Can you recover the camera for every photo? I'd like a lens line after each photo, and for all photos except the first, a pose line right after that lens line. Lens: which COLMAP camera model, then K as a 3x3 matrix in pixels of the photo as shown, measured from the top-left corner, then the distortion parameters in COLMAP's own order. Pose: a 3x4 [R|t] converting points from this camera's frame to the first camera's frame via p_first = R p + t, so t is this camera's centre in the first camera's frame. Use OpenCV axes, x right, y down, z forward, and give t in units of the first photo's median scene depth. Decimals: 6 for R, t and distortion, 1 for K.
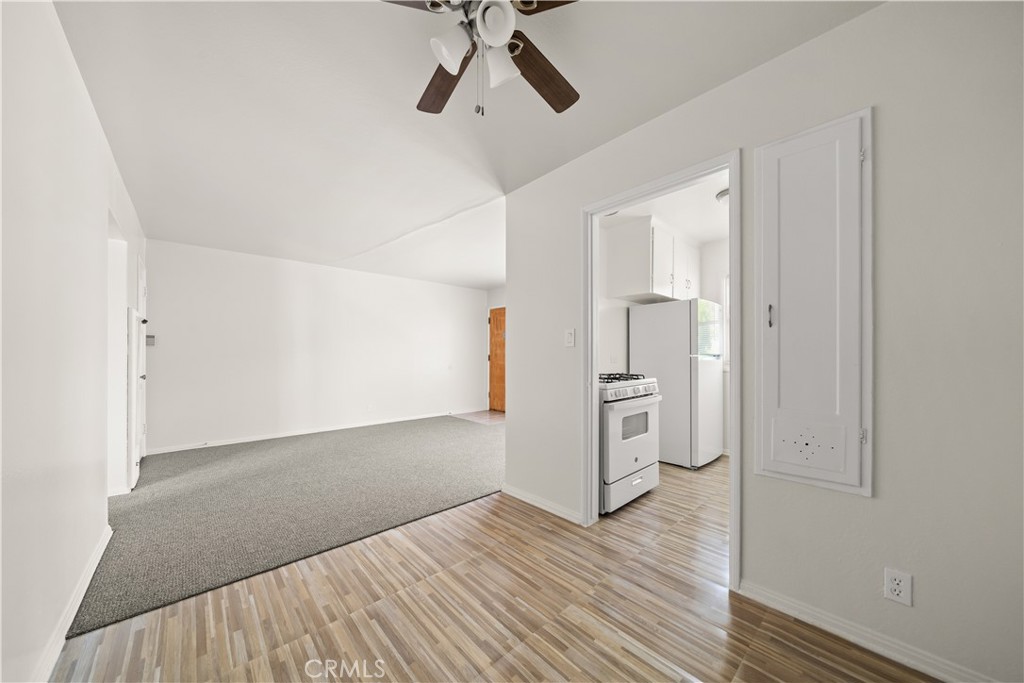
lens RADIAL K [[353.3, 0, 514.2], [0, 353.3, 349.5], [0, 0, 1]] dist [-0.006711, 0.000200]
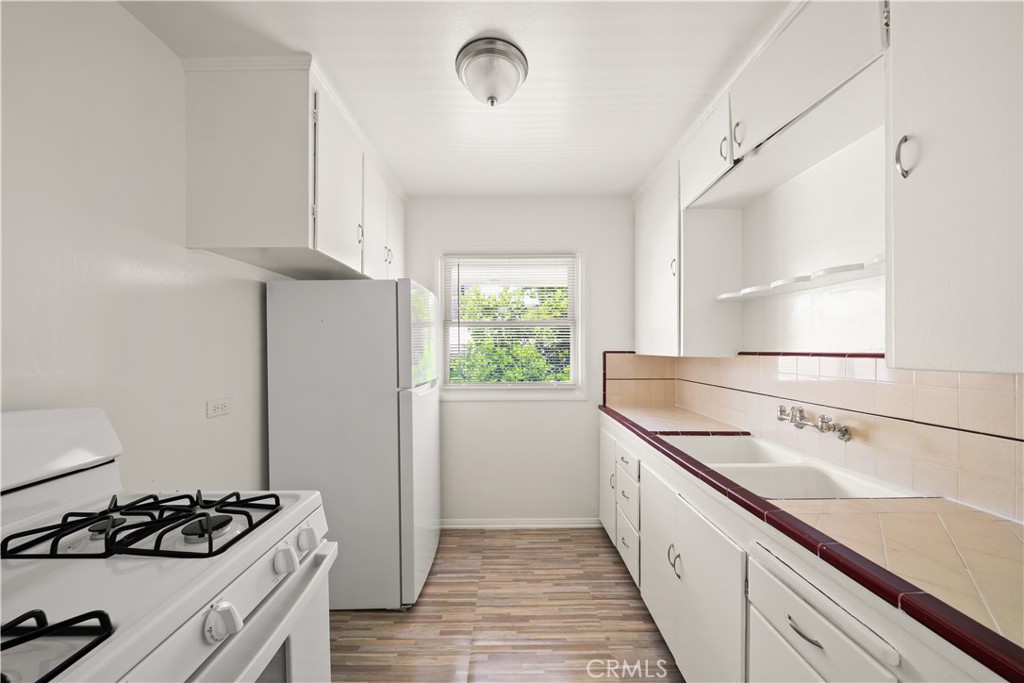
lens RADIAL K [[353.3, 0, 511.4], [0, 353.3, 342.4], [0, 0, 1]] dist [-0.006711, 0.000200]
pose [[0.669019, -0.008874, 0.743192, 0.224150], [0.004596, 0.999959, 0.007803, -0.050373], [-0.743231, -0.001804, 0.669032, 0.520440]]
